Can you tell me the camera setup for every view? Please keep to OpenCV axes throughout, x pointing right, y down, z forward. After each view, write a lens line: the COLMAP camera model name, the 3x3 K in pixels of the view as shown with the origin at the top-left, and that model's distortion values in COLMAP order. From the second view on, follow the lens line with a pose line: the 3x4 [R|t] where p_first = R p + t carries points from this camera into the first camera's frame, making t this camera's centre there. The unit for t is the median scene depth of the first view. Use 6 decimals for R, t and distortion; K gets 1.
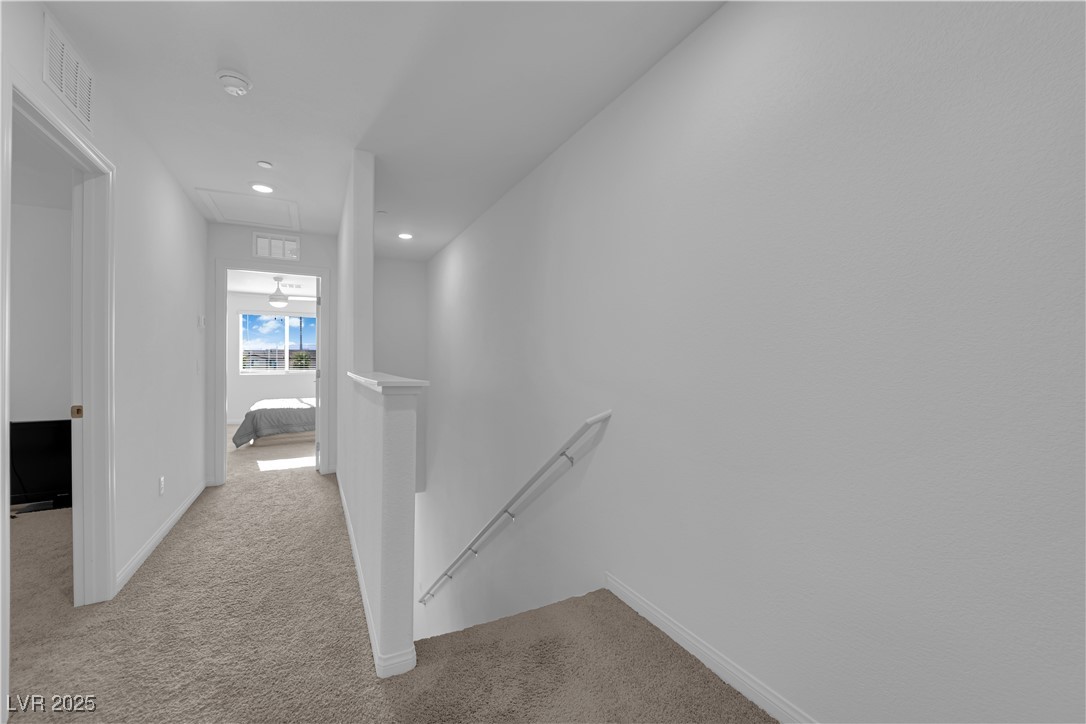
lens RADIAL K [[429.0, 0, 543.0], [0, 429.0, 362.0], [0, 0, 1]] dist [-0.002437, -0.005948]
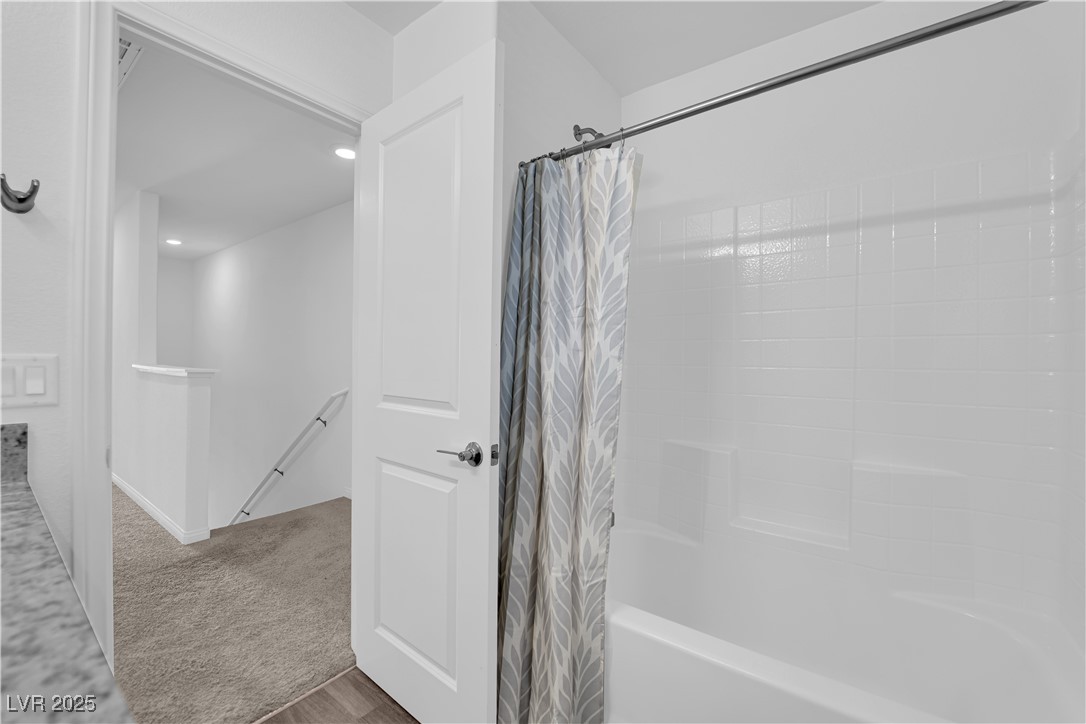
lens RADIAL K [[439.0, 0, 546.4], [0, 439.0, 361.0], [0, 0, 1]] dist [-0.007917, -0.004312]
pose [[0.900584, 0.007160, 0.434623, 0.060197], [-0.010724, 0.999926, 0.005748, -0.005464], [-0.434549, -0.009838, 0.900594, -0.456888]]
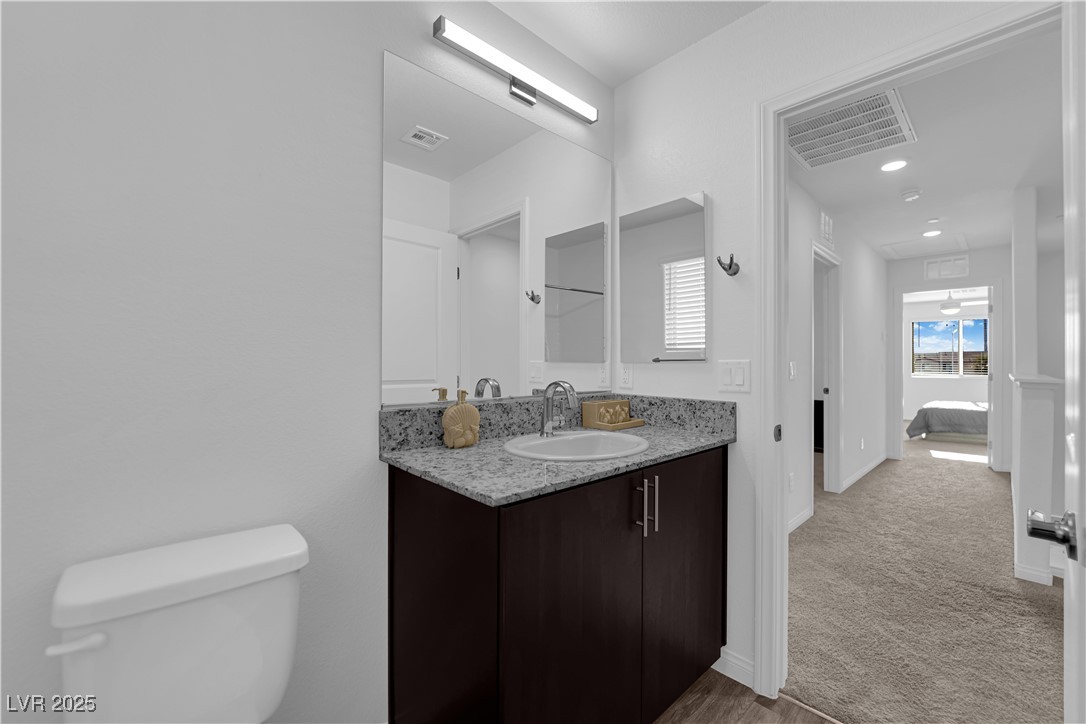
lens RADIAL K [[439.0, 0, 546.4], [0, 439.0, 361.0], [0, 0, 1]] dist [-0.007917, -0.004312]
pose [[0.258191, -0.007647, -0.966064, 0.255792], [-0.002486, 0.999960, -0.008580, 0.000394], [0.966091, 0.004617, 0.258162, -0.382412]]
